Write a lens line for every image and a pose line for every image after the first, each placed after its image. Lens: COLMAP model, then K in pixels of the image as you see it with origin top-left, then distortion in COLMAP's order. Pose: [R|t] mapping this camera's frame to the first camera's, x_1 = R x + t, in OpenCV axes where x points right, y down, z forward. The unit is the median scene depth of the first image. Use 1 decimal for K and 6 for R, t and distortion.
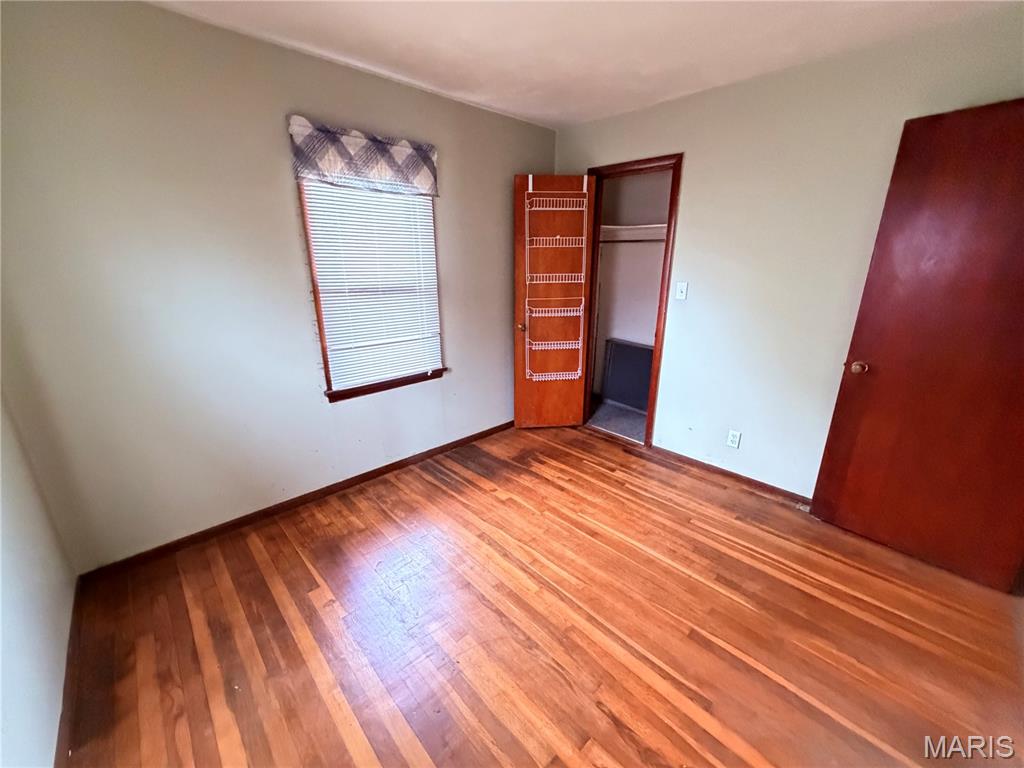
lens RADIAL K [[410.2, 0, 509.2], [0, 410.2, 384.1], [0, 0, 1]] dist [0.005647, -0.000527]
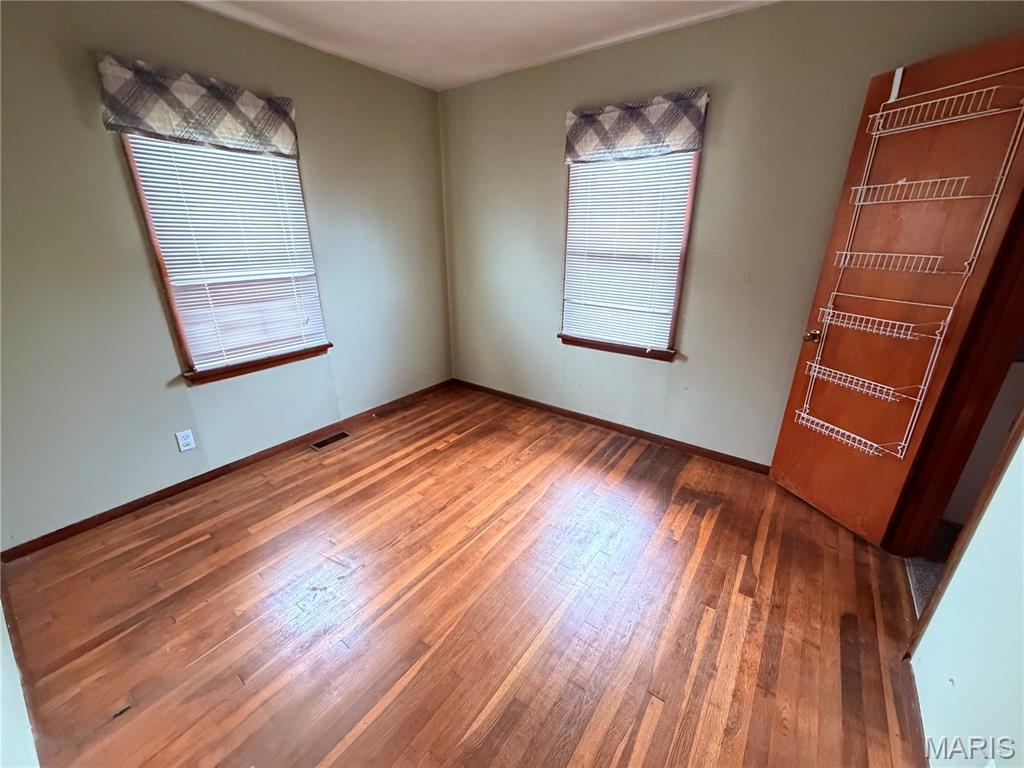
lens RADIAL K [[410.2, 0, 509.2], [0, 410.2, 384.1], [0, 0, 1]] dist [0.005647, -0.000527]
pose [[0.178901, 0.351650, -0.918878, 0.749175], [-0.286218, 0.912154, 0.293351, -0.165525], [0.941315, 0.210519, 0.263834, 0.547834]]
